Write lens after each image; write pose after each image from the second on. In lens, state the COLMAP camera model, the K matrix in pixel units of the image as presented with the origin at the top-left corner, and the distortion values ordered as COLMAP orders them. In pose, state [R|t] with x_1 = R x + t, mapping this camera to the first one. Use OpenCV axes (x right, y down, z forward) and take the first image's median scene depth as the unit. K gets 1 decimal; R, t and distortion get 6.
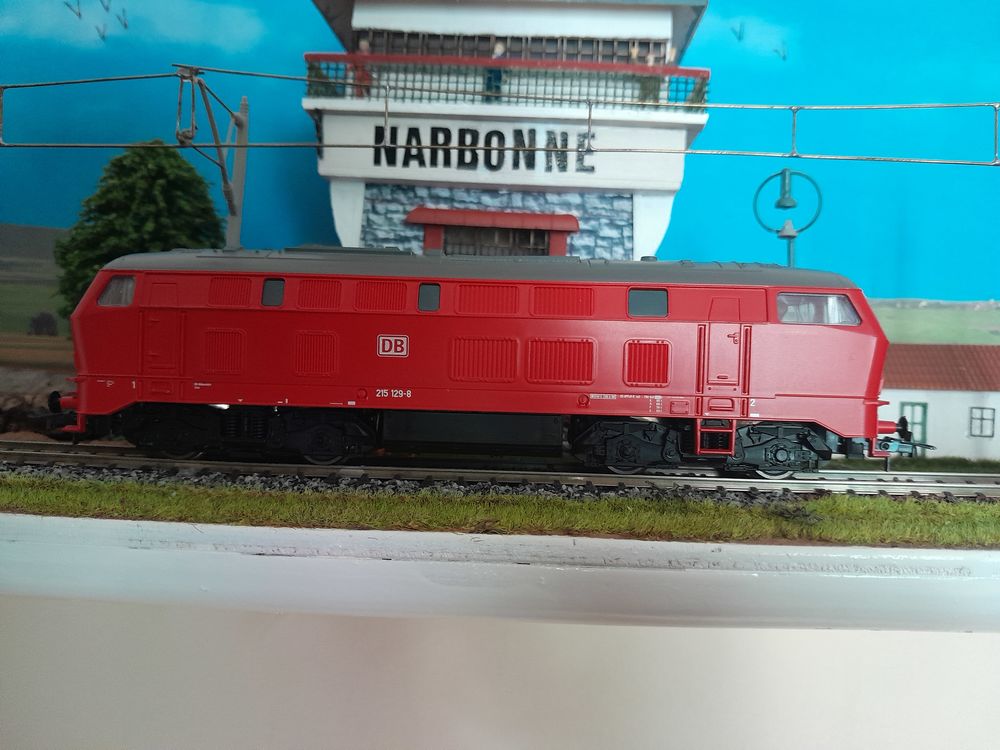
lens RADIAL K [[800.6, 0, 500.0], [0, 800.6, 375.0], [0, 0, 1]] dist [0.050758, -0.167055]
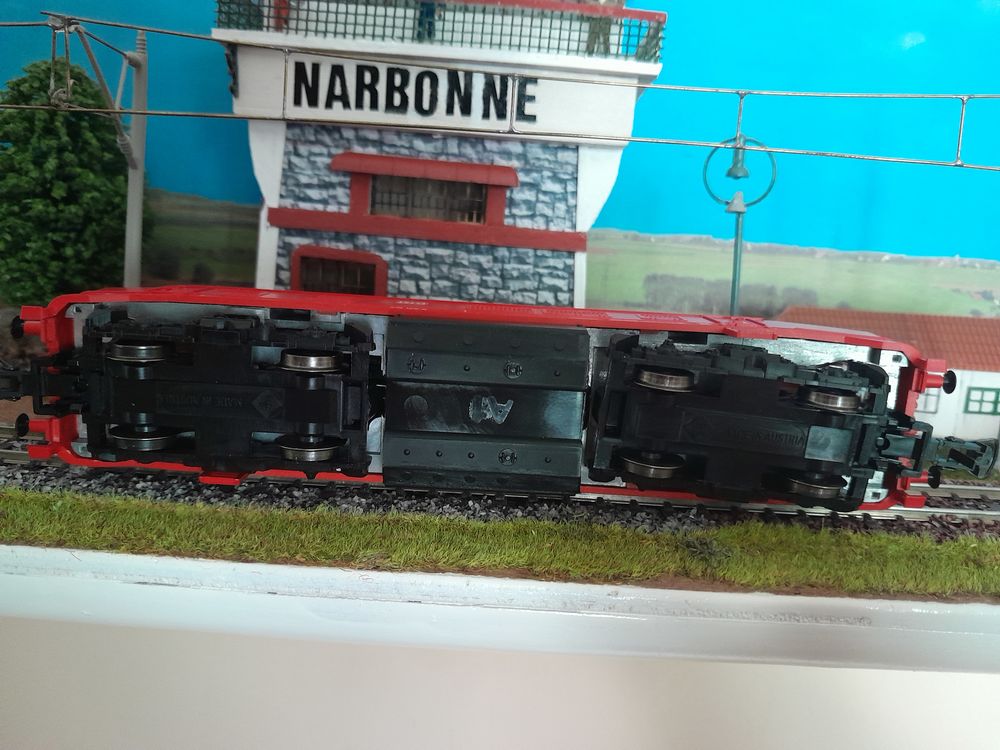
lens RADIAL K [[826.1, 0, 500.0], [0, 826.1, 375.0], [0, 0, 1]] dist [-0.077801, 0.079019]
pose [[0.999281, 0.025343, 0.028187, 0.056889], [-0.029405, 0.987548, 0.154544, -0.110348], [-0.023919, -0.155262, 0.987584, 0.039527]]
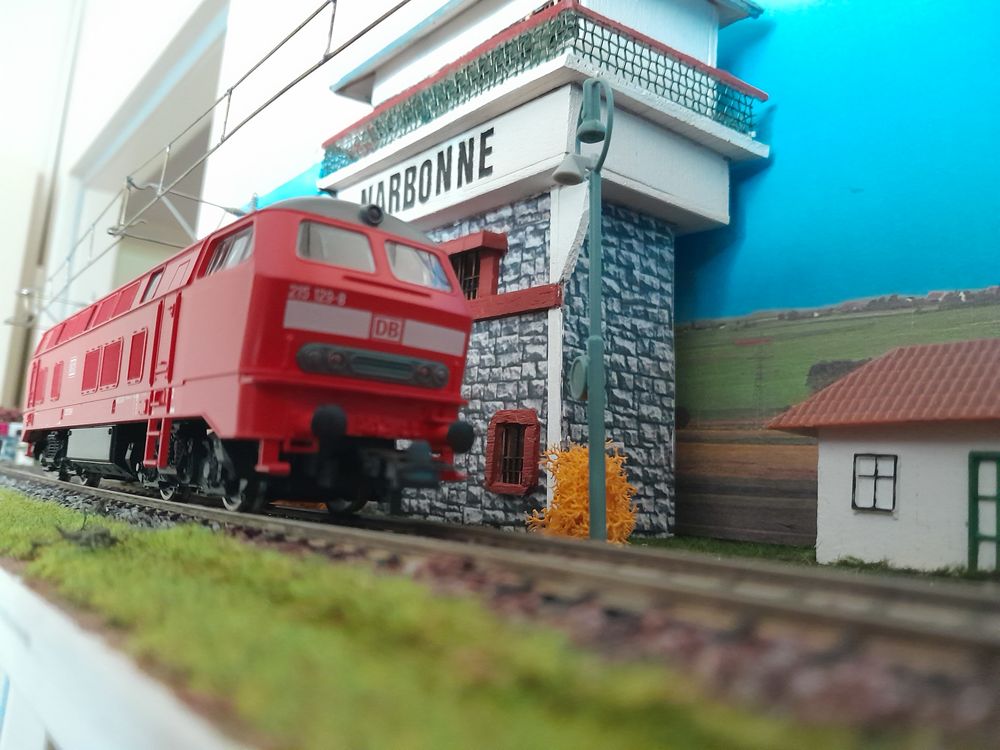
lens RADIAL K [[800.6, 0, 500.0], [0, 800.6, 375.0], [0, 0, 1]] dist [0.050758, -0.167055]
pose [[0.675161, -0.094027, -0.731653, 0.689643], [-0.041031, 0.985521, -0.164515, 0.083750], [0.736529, 0.141094, 0.661527, 0.482467]]
